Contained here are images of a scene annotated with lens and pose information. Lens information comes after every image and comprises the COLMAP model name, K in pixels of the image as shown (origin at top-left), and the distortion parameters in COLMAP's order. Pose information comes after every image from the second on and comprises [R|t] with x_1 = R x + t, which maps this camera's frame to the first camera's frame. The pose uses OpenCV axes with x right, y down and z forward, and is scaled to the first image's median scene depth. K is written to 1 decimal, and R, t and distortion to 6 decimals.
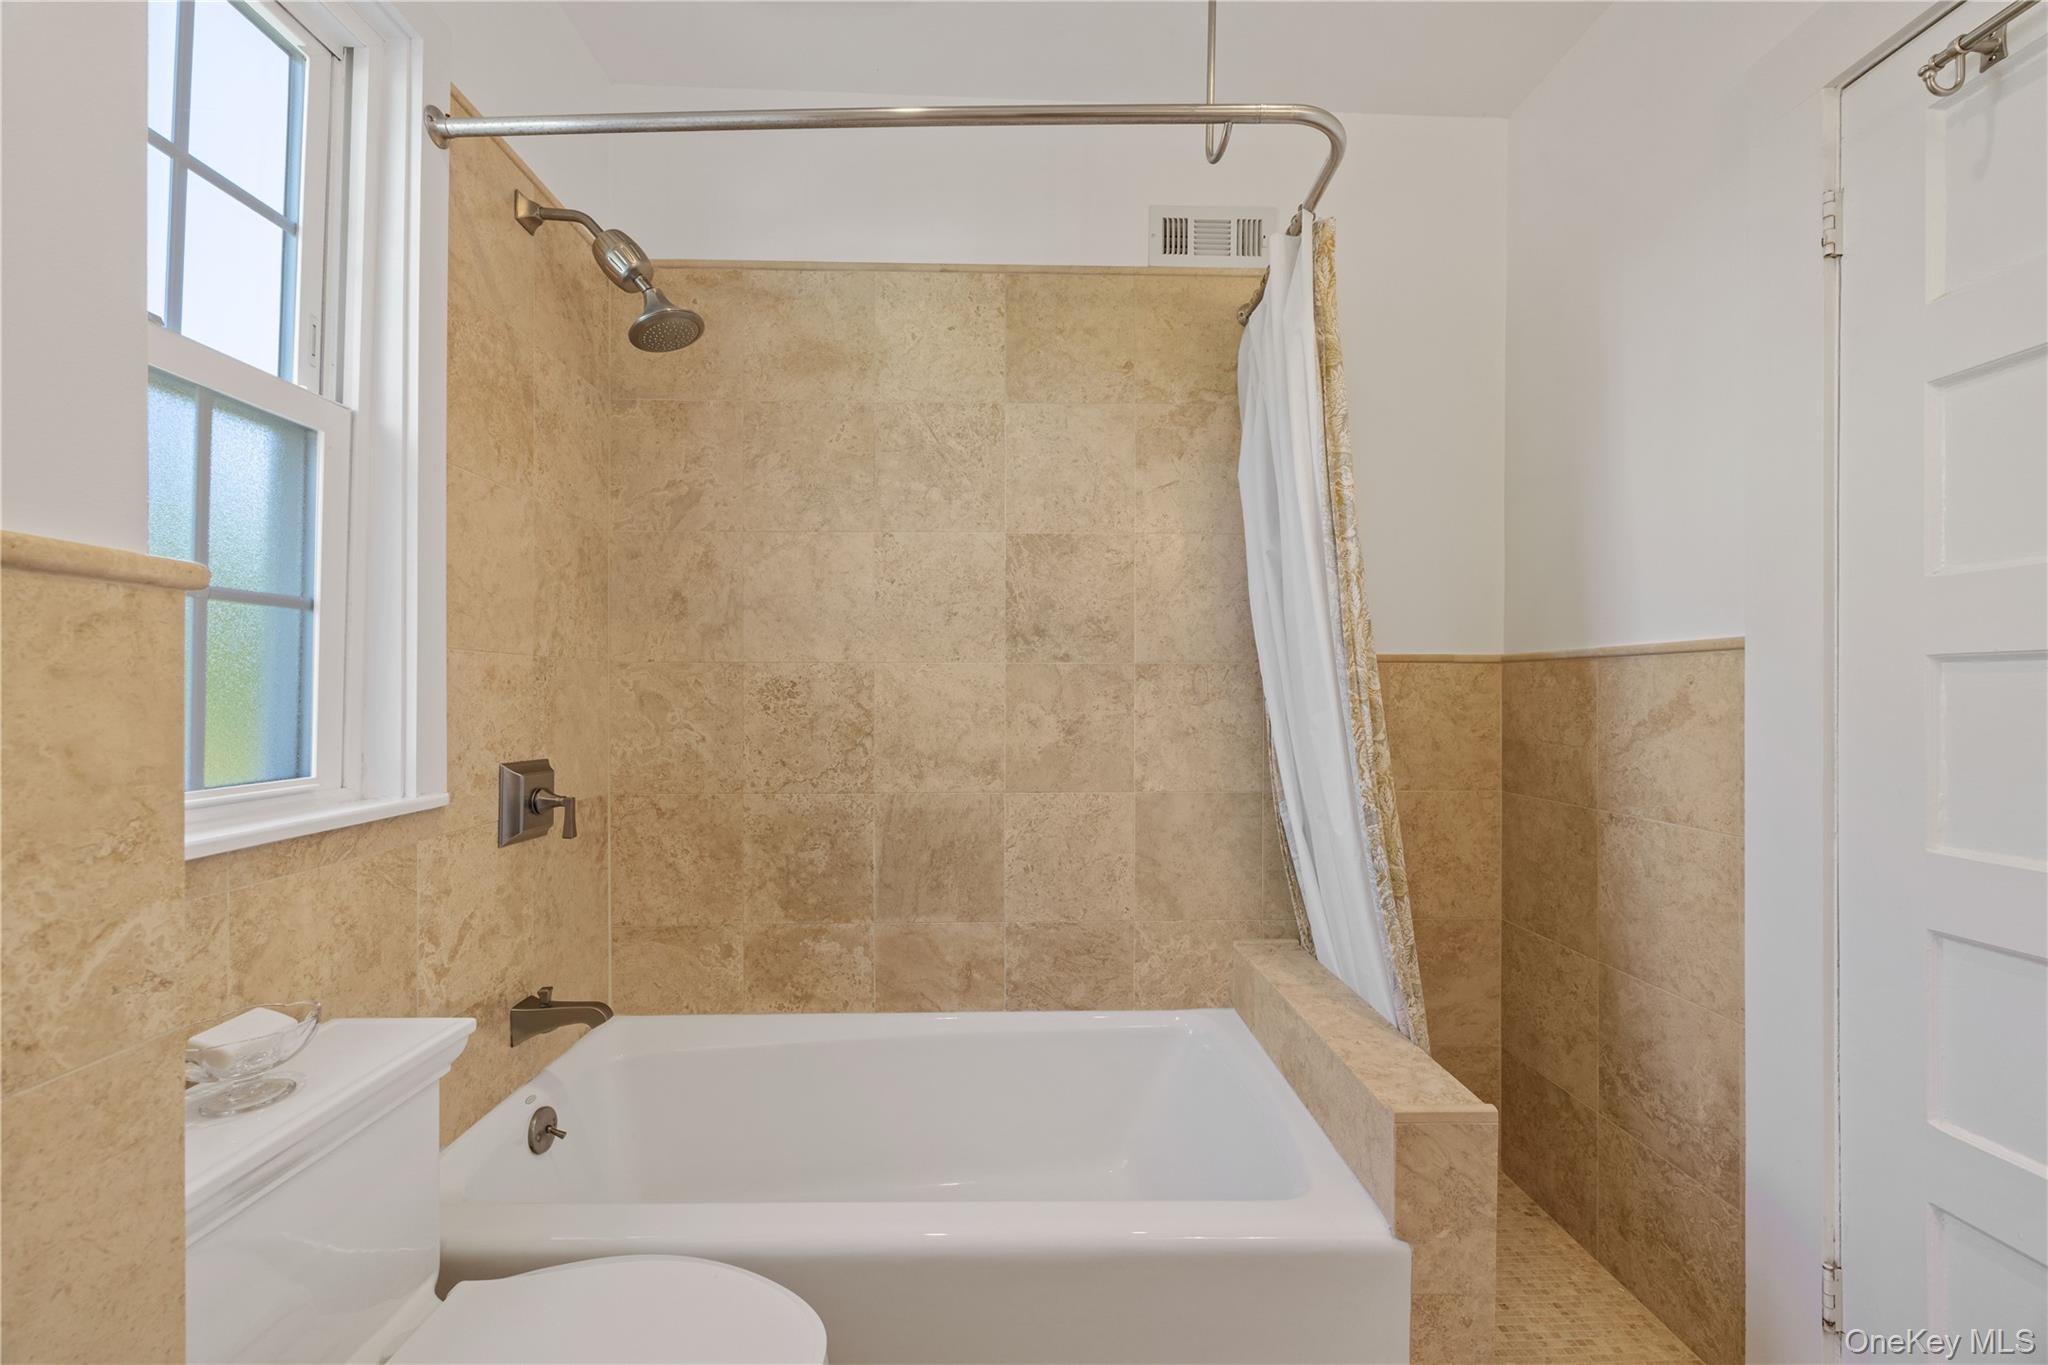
lens RADIAL K [[790.6, 0, 1014.9], [0, 790.6, 687.7], [0, 0, 1]] dist [-0.000969, 0.000136]
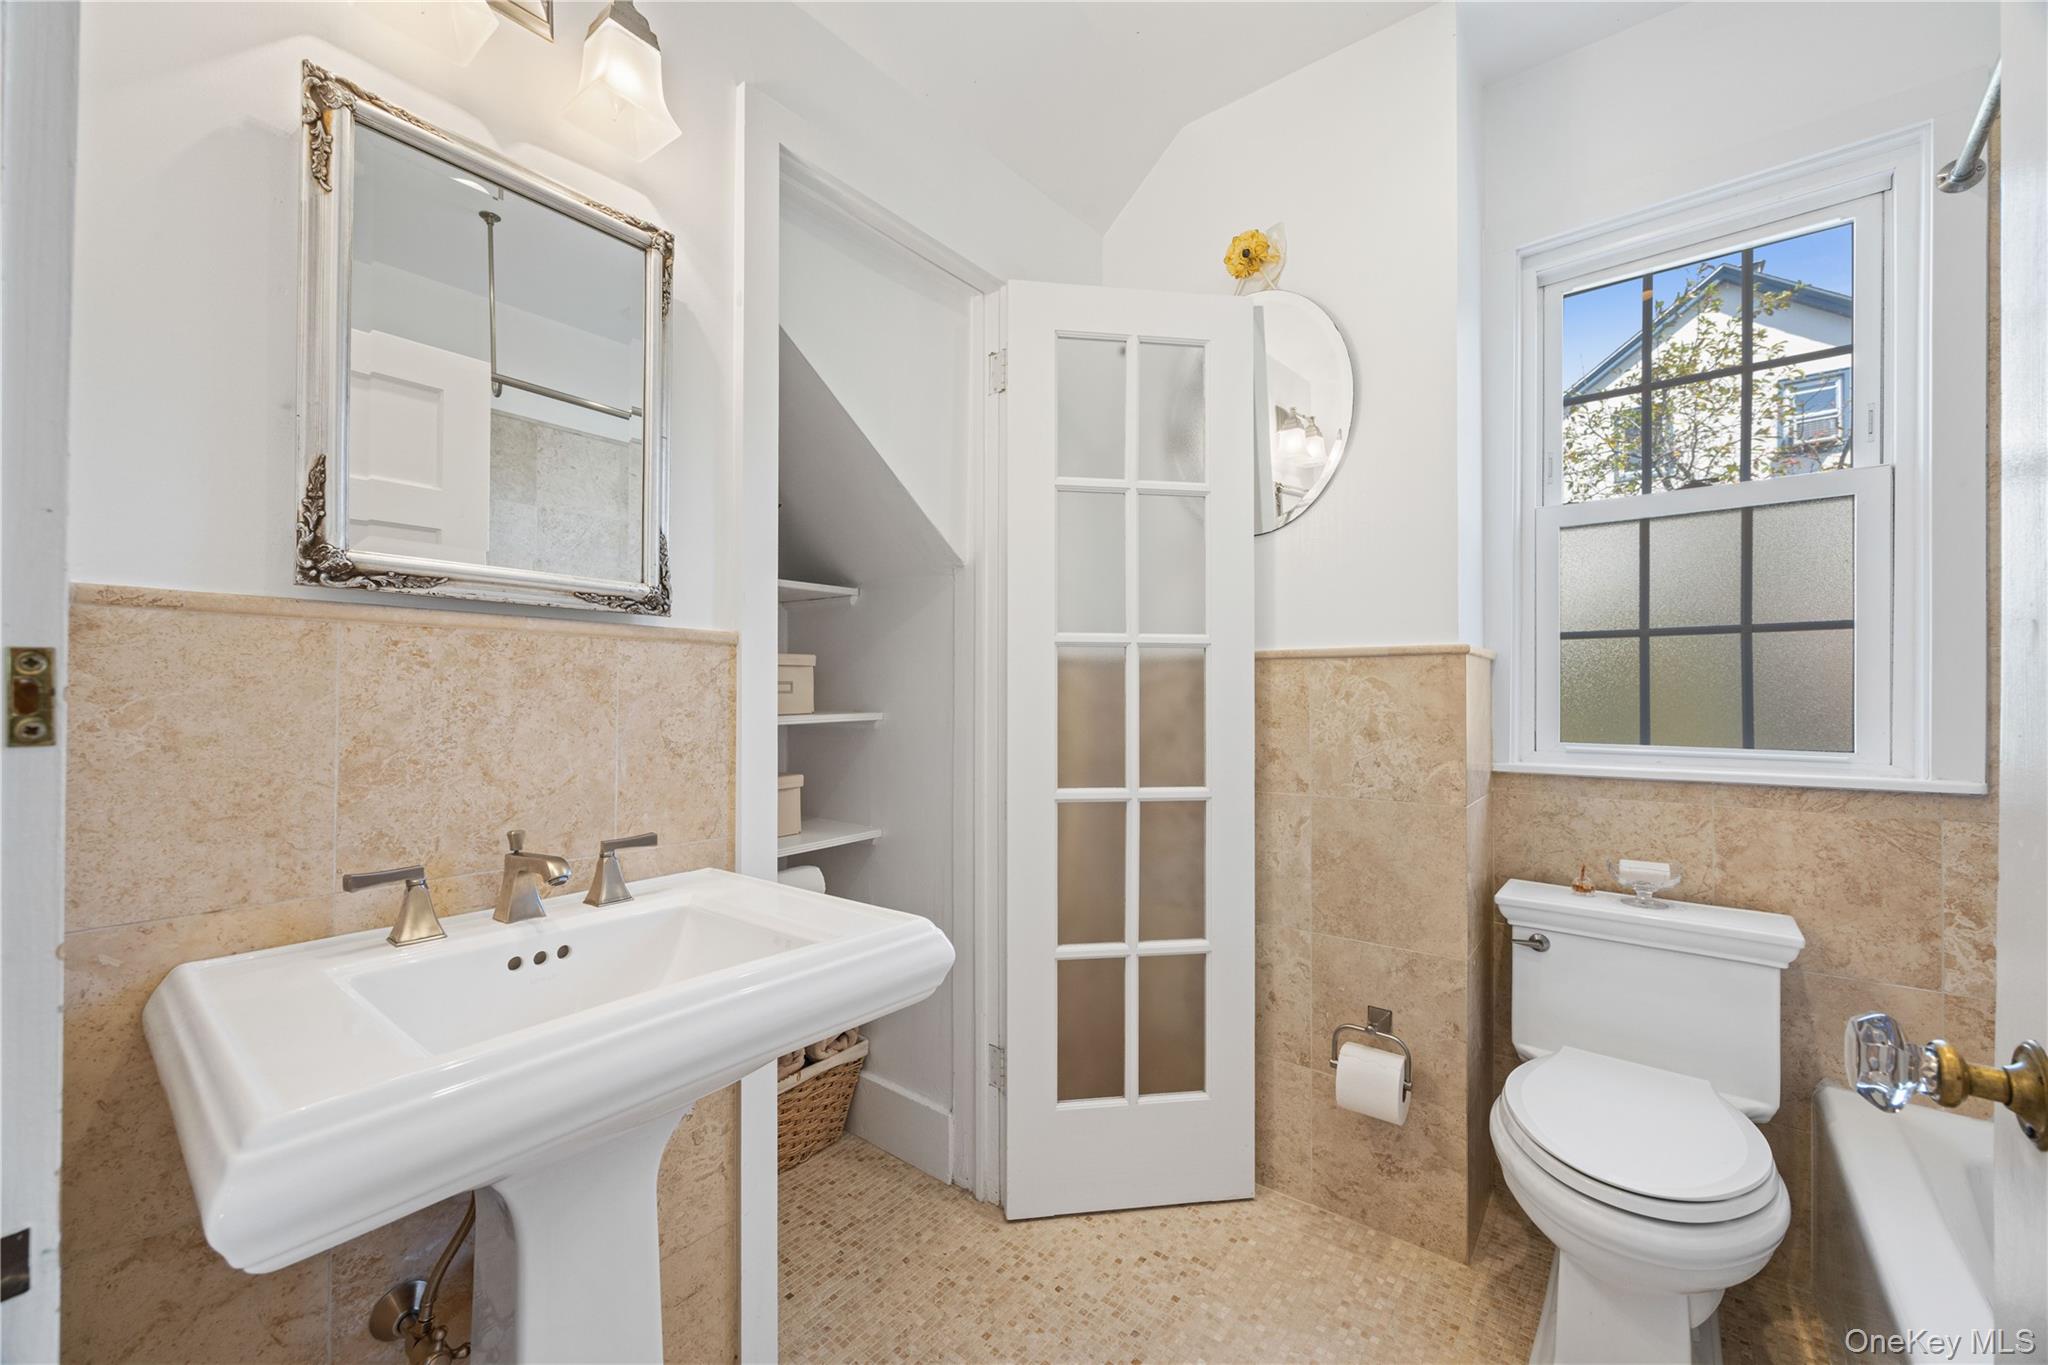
lens RADIAL K [[790.6, 0, 1027.0], [0, 790.6, 687.5], [0, 0, 1]] dist [-0.000969, 0.000136]
pose [[-0.634865, -0.004627, -0.772609, 1.243231], [0.006394, 0.999916, -0.011242, 0.010732], [0.772597, -0.012077, -0.634782, 0.920125]]
